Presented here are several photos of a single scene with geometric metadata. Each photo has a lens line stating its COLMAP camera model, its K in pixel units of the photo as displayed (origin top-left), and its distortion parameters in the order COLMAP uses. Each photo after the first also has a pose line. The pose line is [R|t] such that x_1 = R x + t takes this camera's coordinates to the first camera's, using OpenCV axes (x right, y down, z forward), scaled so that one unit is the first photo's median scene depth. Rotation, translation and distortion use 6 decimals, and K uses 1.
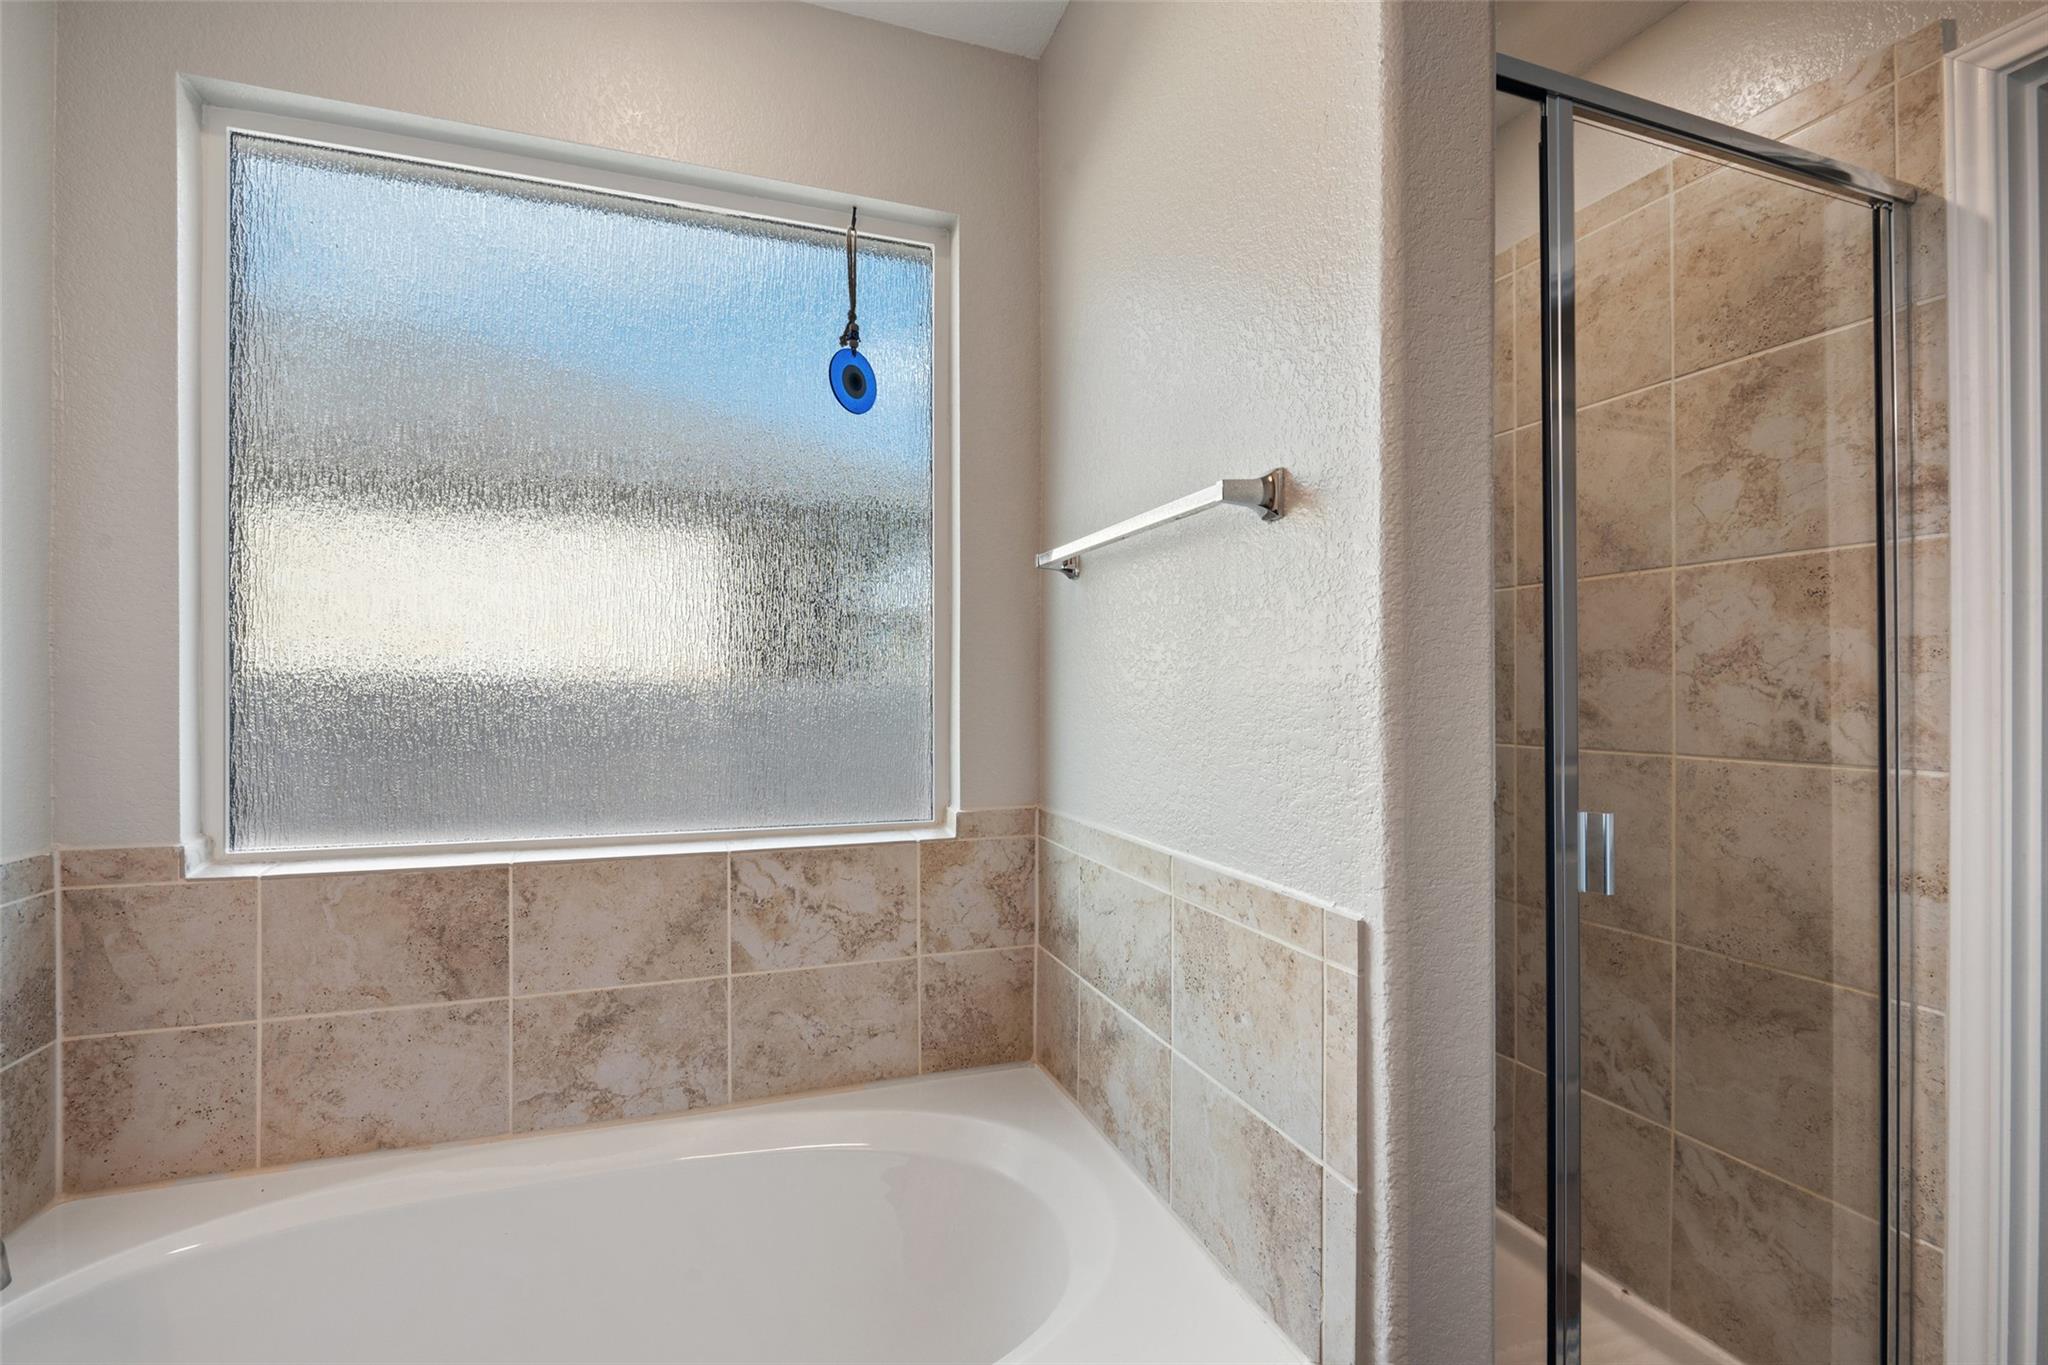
lens RADIAL K [[933.5, 0, 1021.8], [0, 933.5, 689.6], [0, 0, 1]] dist [0.003227, -0.007626]
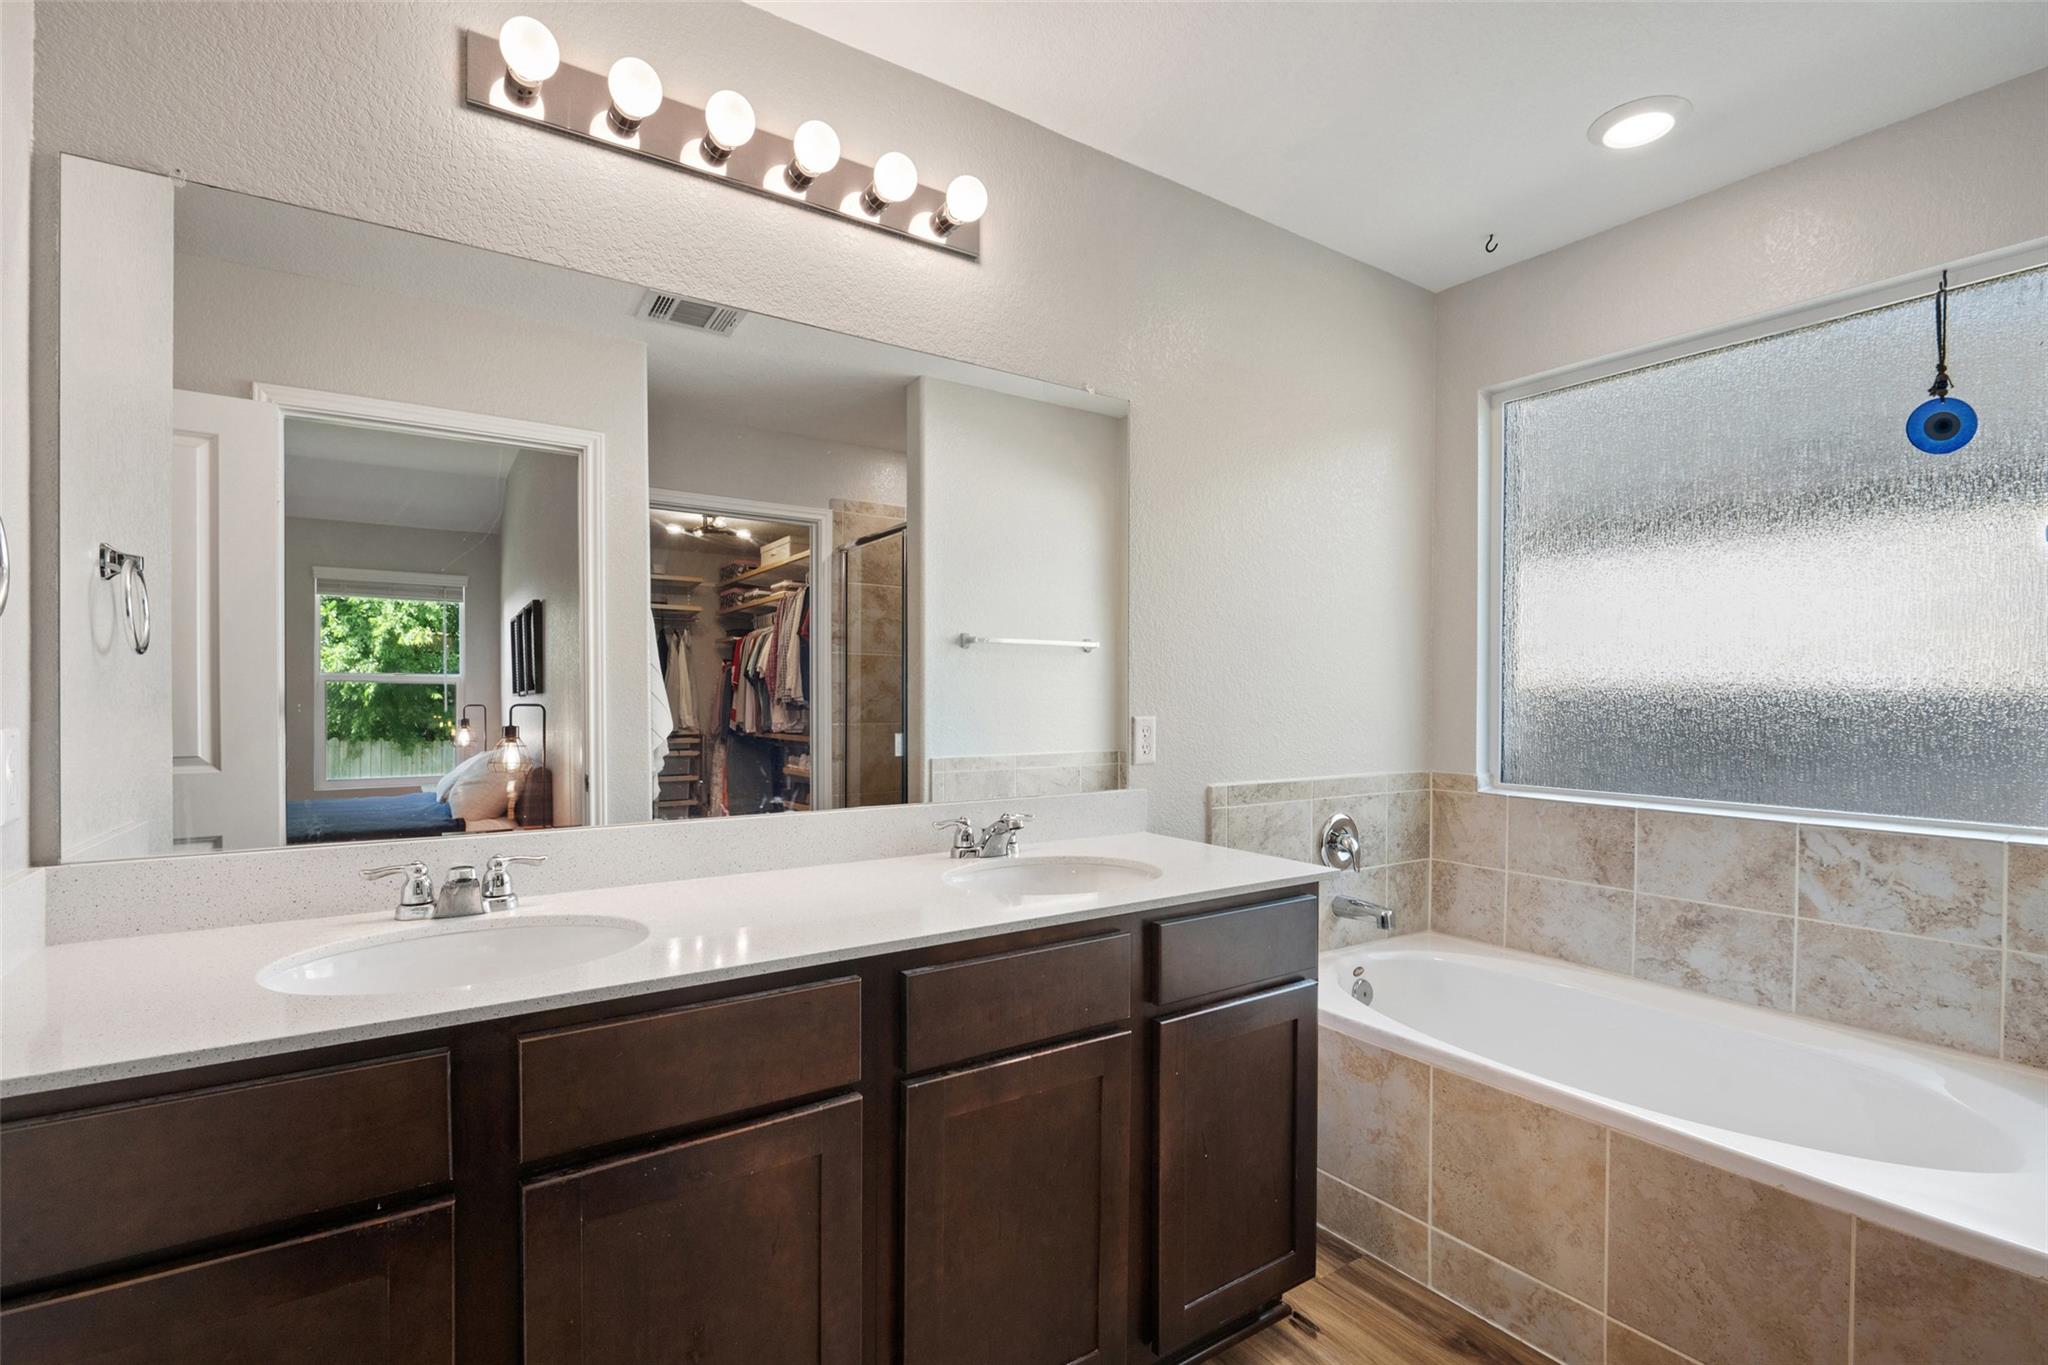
lens RADIAL K [[933.5, 0, 1025.1], [0, 933.5, 701.1], [0, 0, 1]] dist [0.003227, -0.007626]
pose [[0.240161, 0.004937, -0.970720, 0.698524], [-0.006171, 0.999975, 0.003559, 0.004728], [0.970713, 0.005136, 0.240186, -0.369212]]
